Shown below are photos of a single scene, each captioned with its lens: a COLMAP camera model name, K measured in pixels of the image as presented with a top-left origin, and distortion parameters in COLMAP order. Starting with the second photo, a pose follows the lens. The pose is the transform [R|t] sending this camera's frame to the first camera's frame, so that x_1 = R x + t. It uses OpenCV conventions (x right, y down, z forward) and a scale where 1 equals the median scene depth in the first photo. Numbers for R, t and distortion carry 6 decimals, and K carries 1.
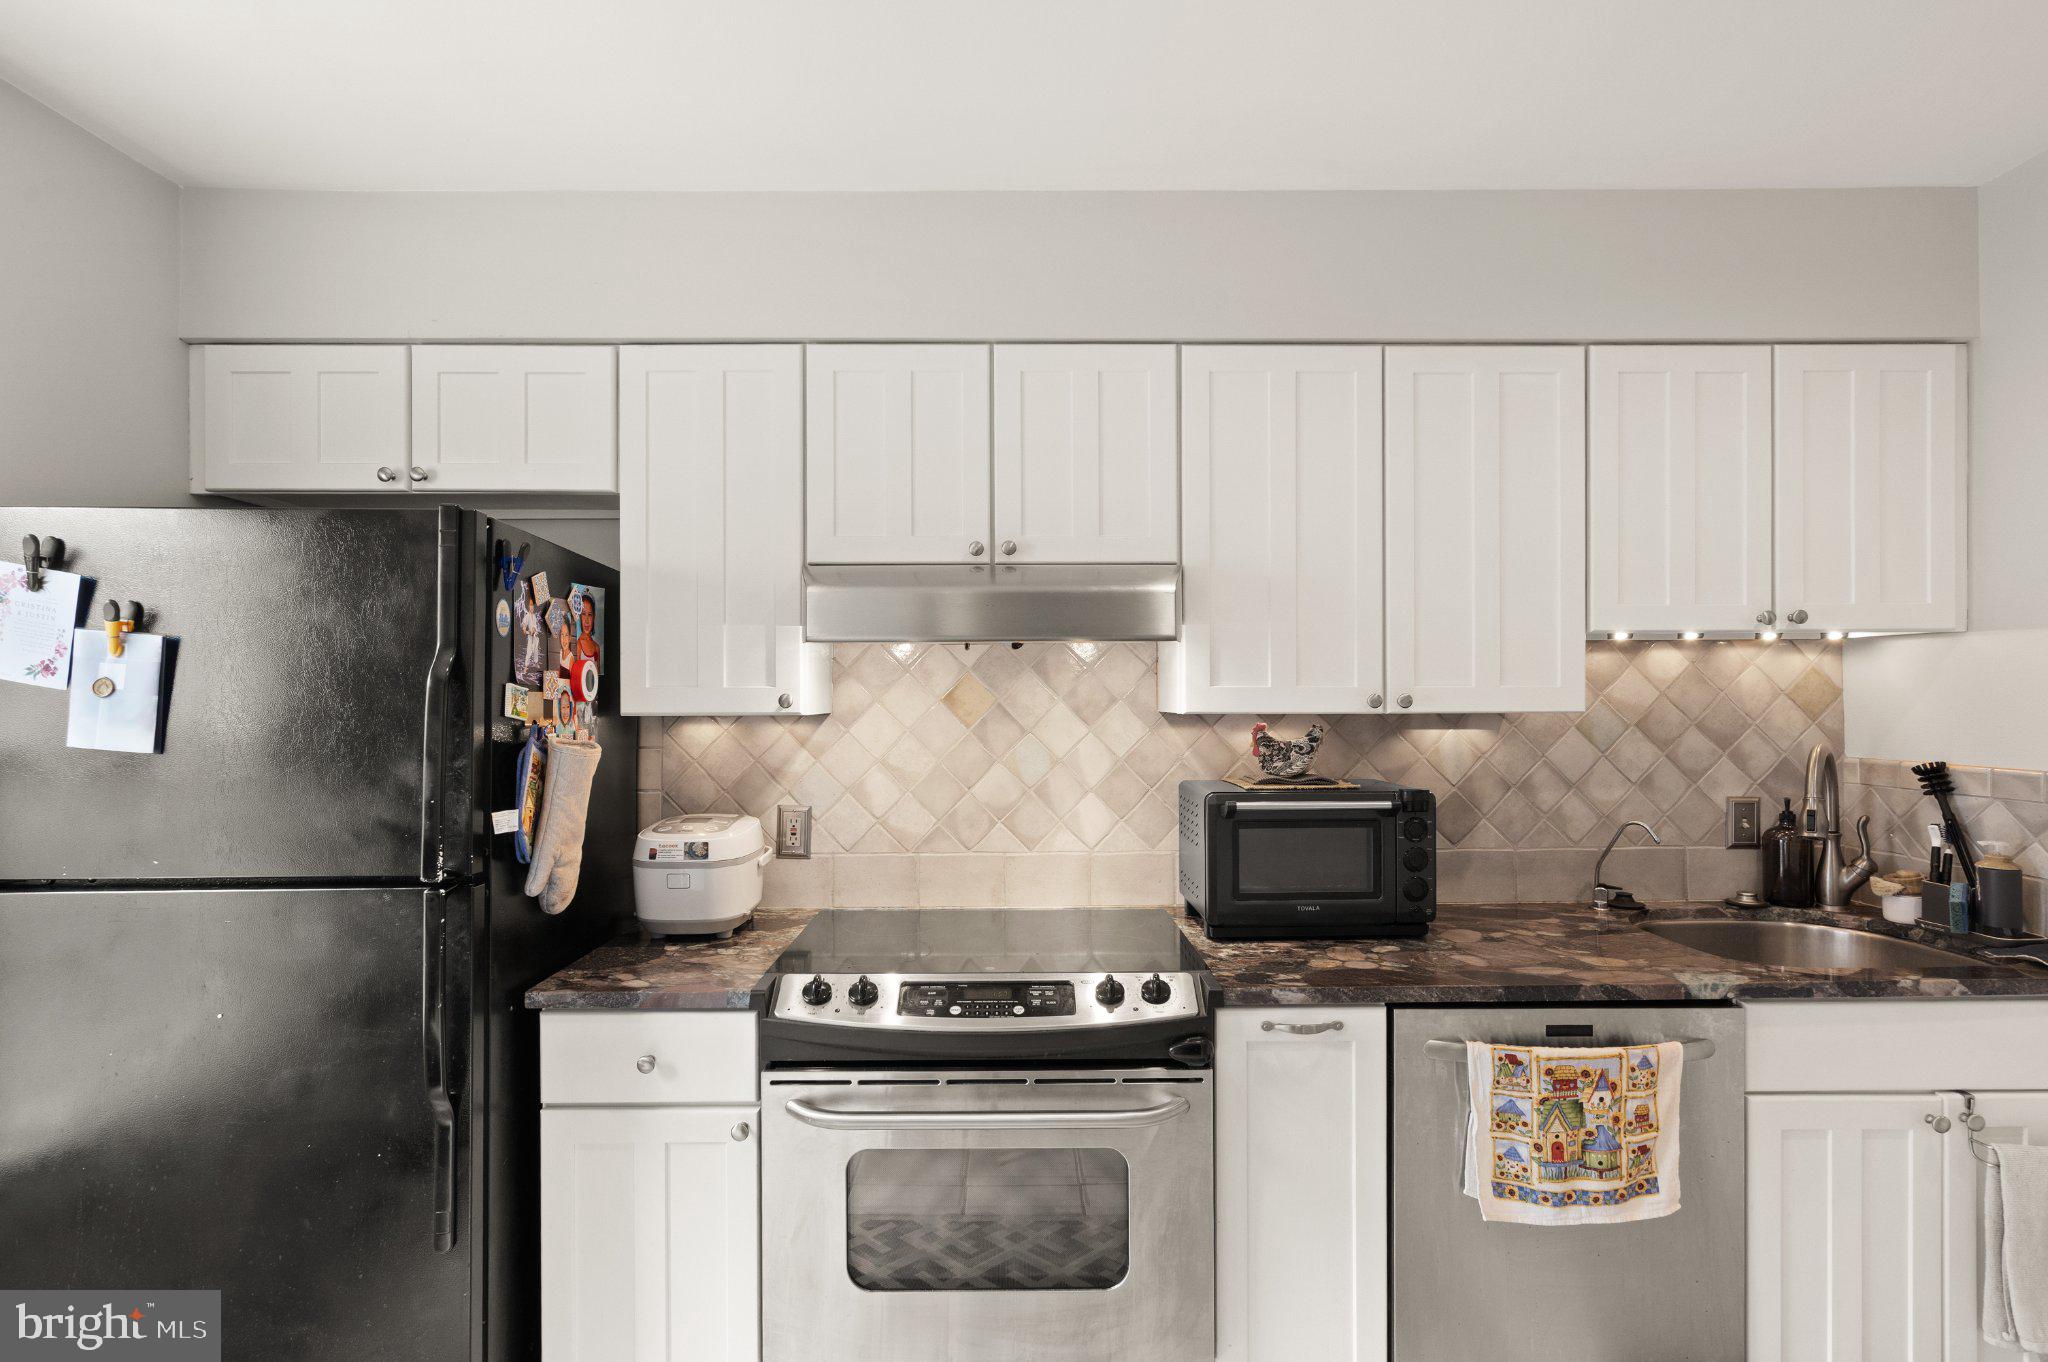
lens RADIAL K [[970.3, 0, 1019.6], [0, 970.3, 696.3], [0, 0, 1]] dist [-0.001129, 0.000509]
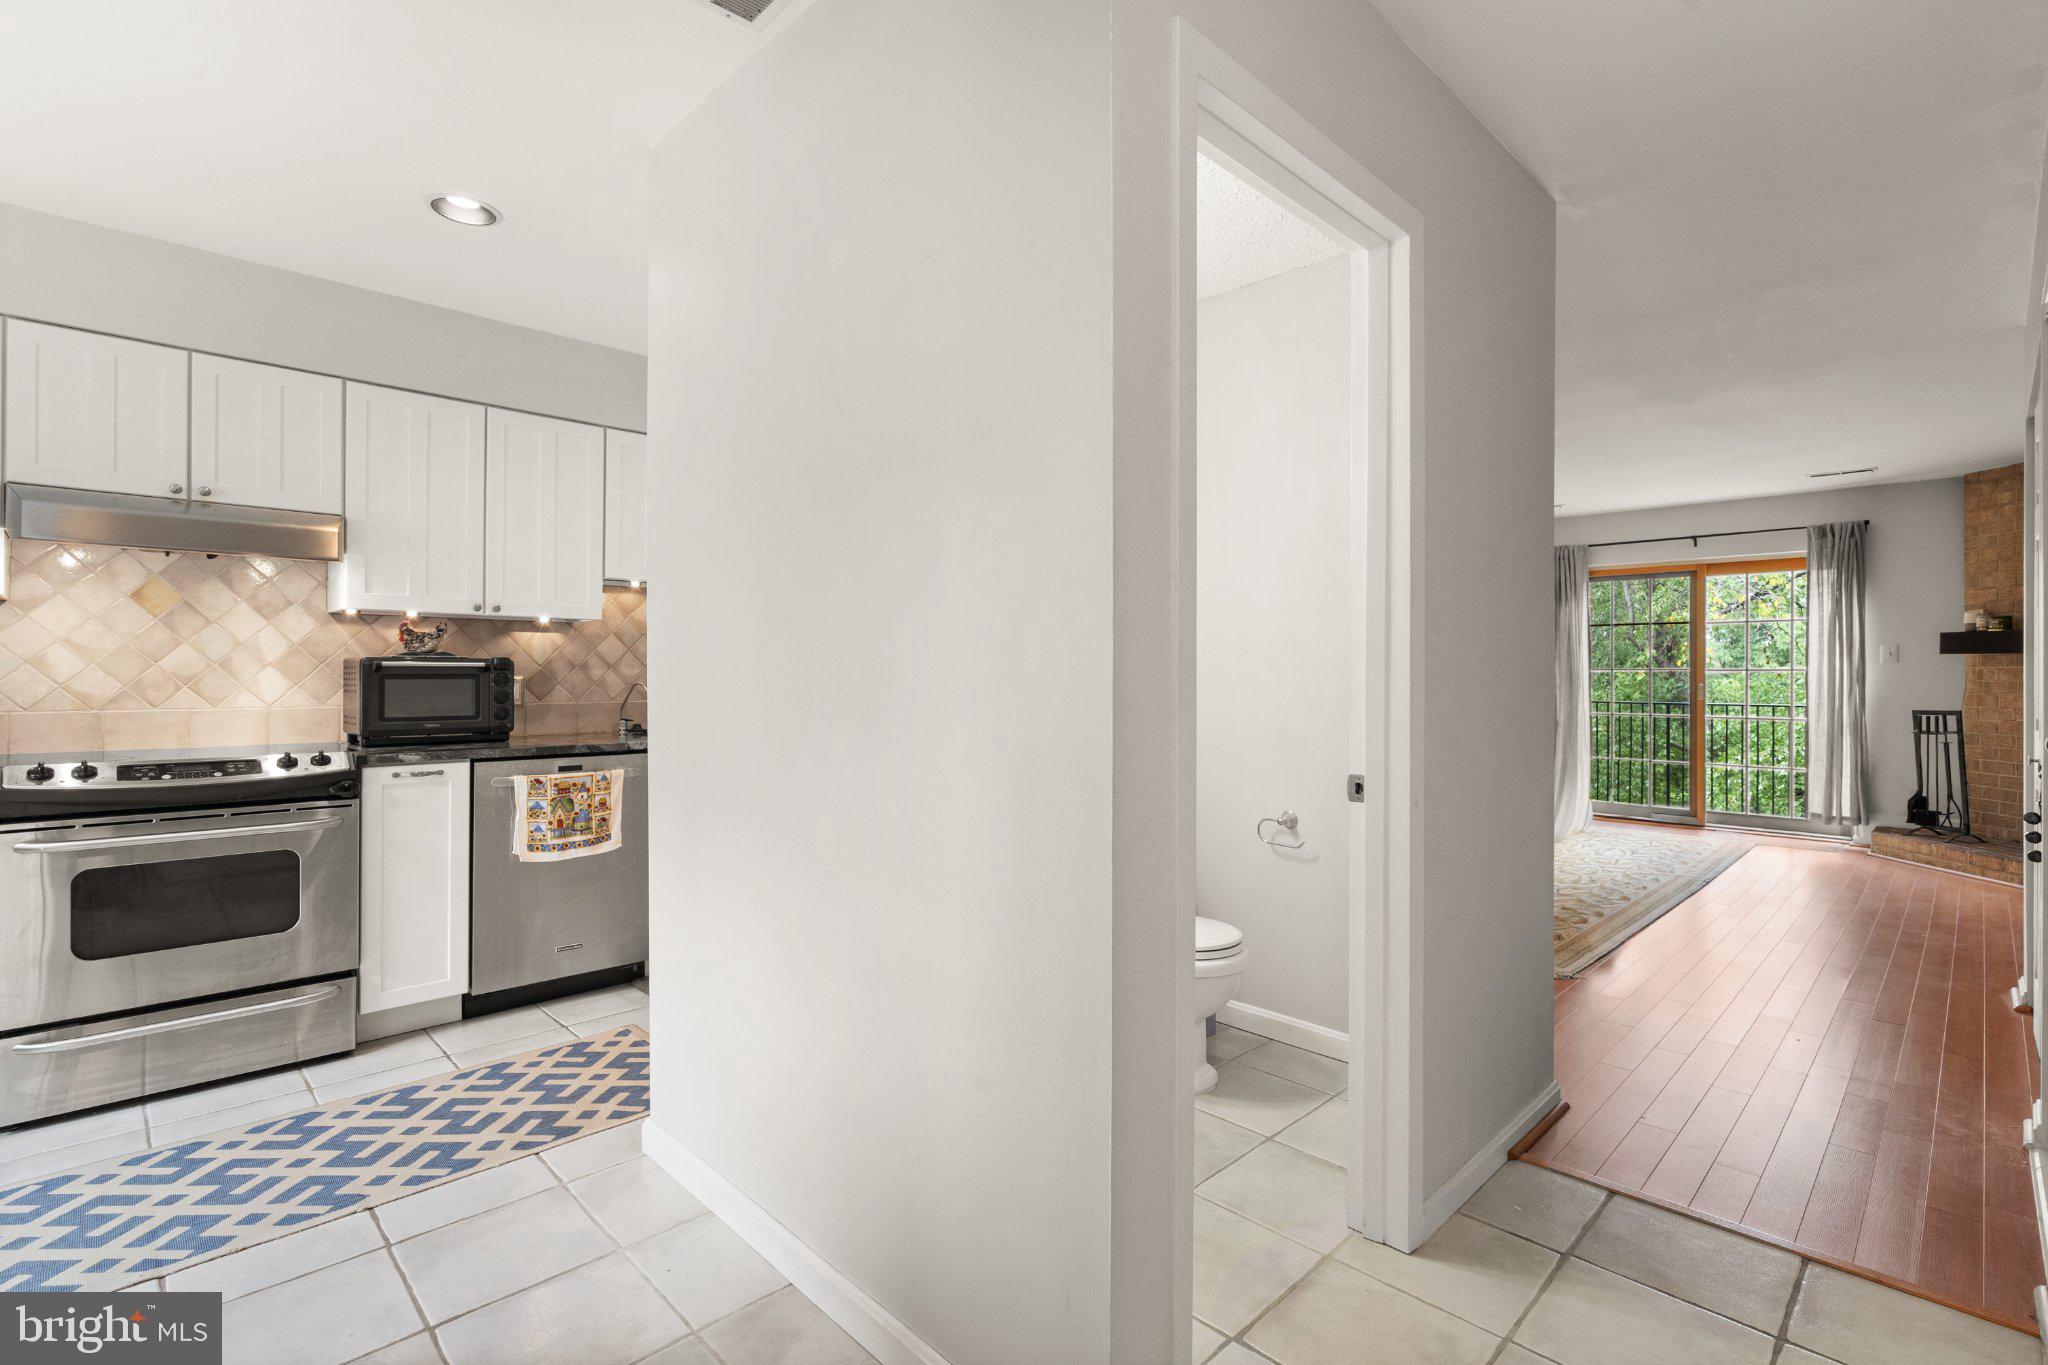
lens RADIAL K [[949.5, 0, 1024.9], [0, 949.5, 674.9], [0, 0, 1]] dist [-0.002002, 0.000298]
pose [[0.722606, 0.008307, 0.691211, -0.109713], [-0.010565, 0.999944, -0.000973, 0.123870], [-0.691180, -0.006599, 0.722653, -0.974496]]
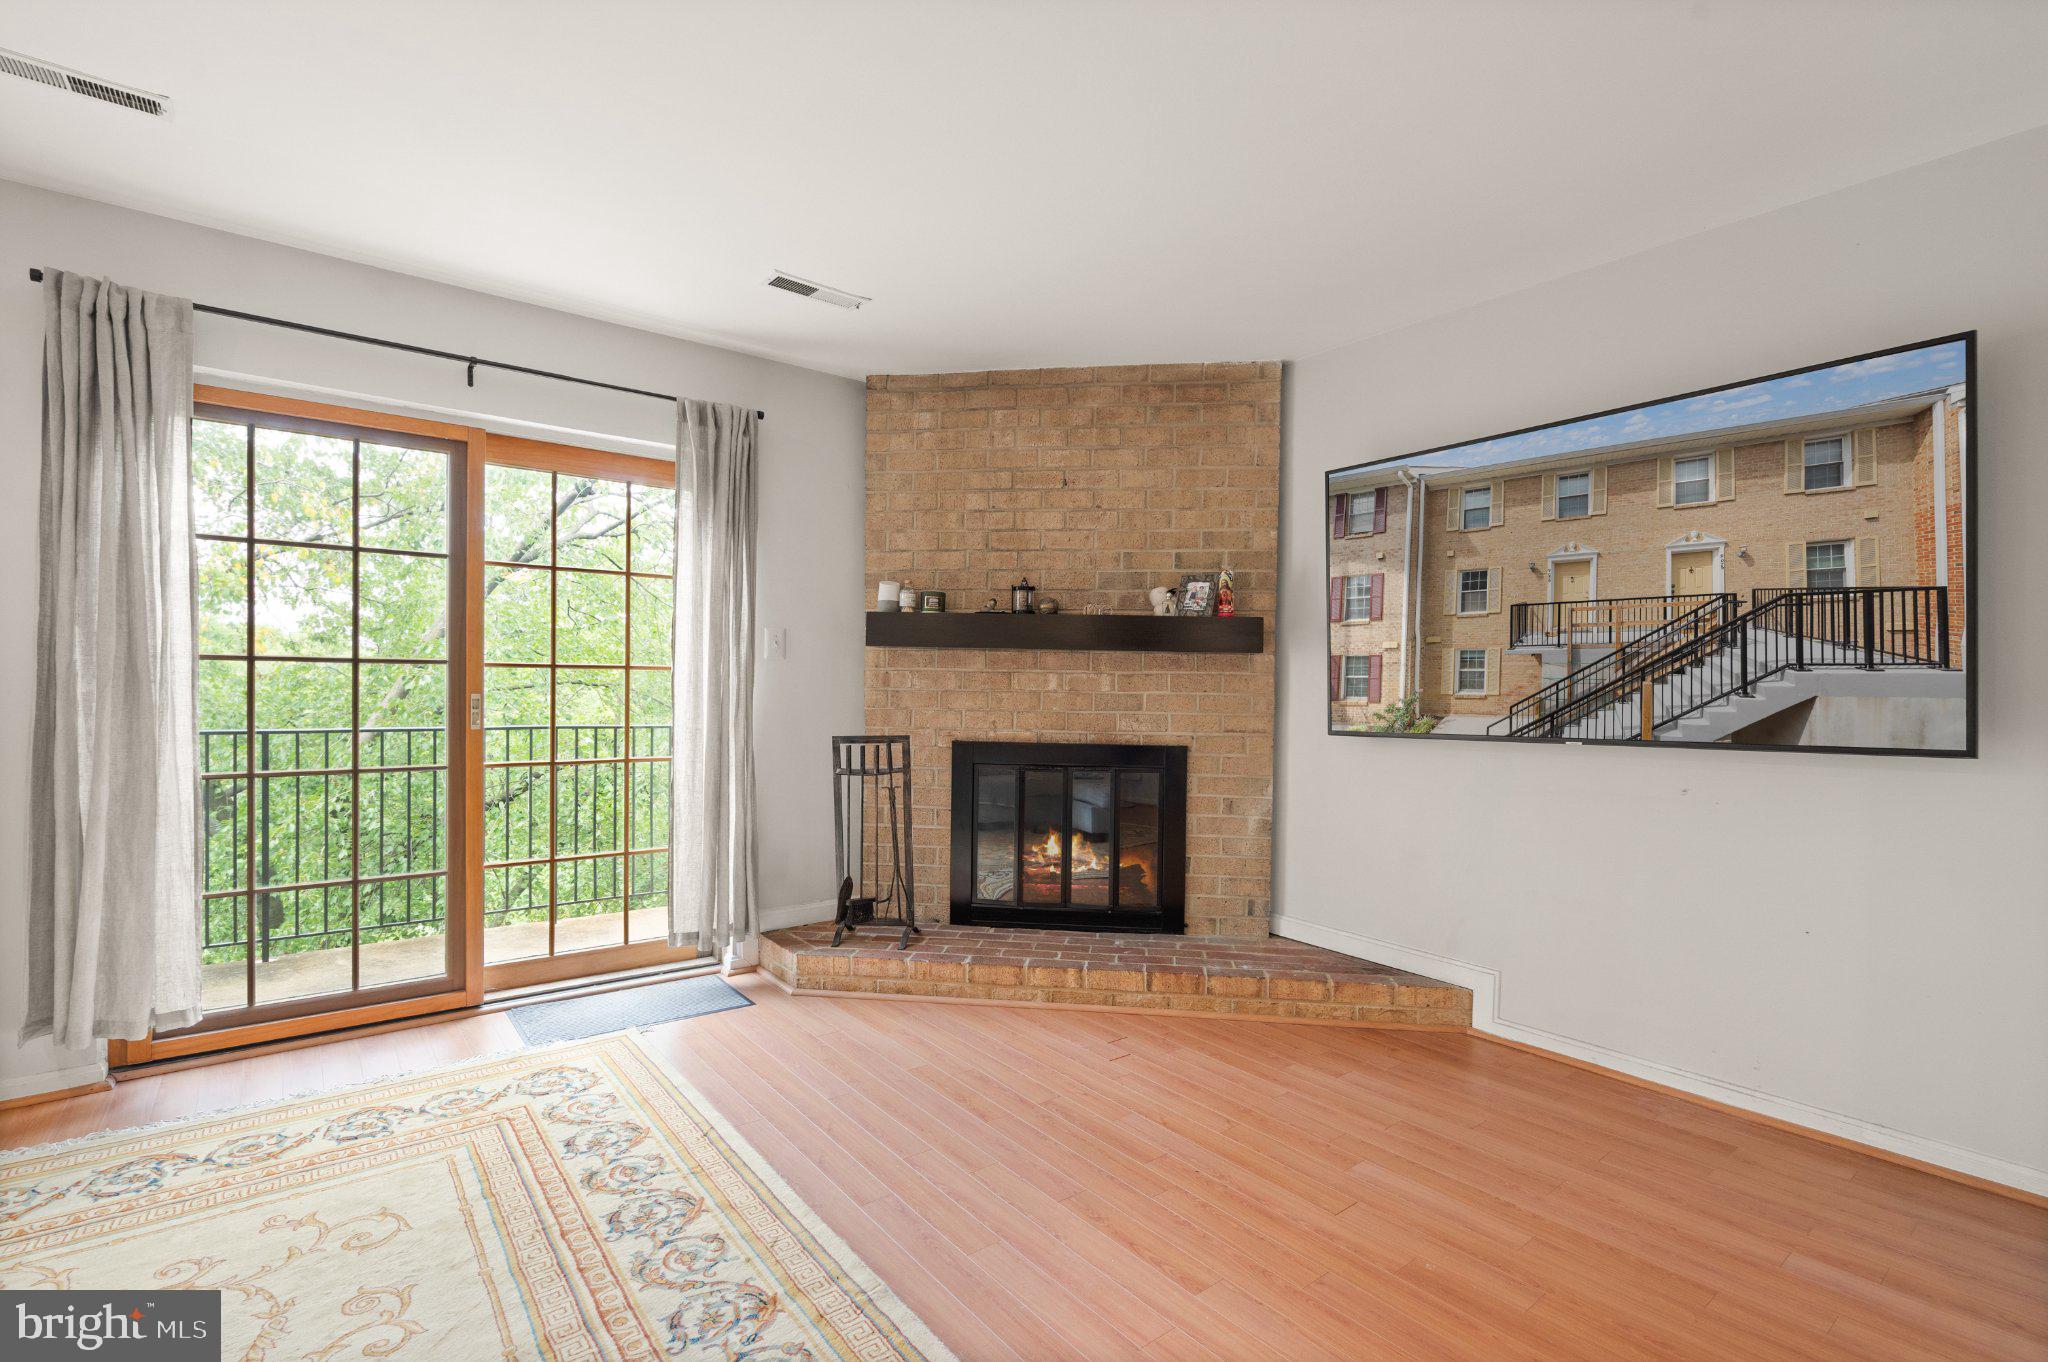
lens RADIAL K [[944.8, 0, 1029.0], [0, 944.8, 690.6], [0, 0, 1]] dist [-0.003210, -0.000160]
pose [[-0.605724, -0.011826, 0.795587, 2.436691], [-0.013754, 0.999896, 0.004391, 0.100069], [-0.795556, -0.008283, -0.605824, 0.110010]]
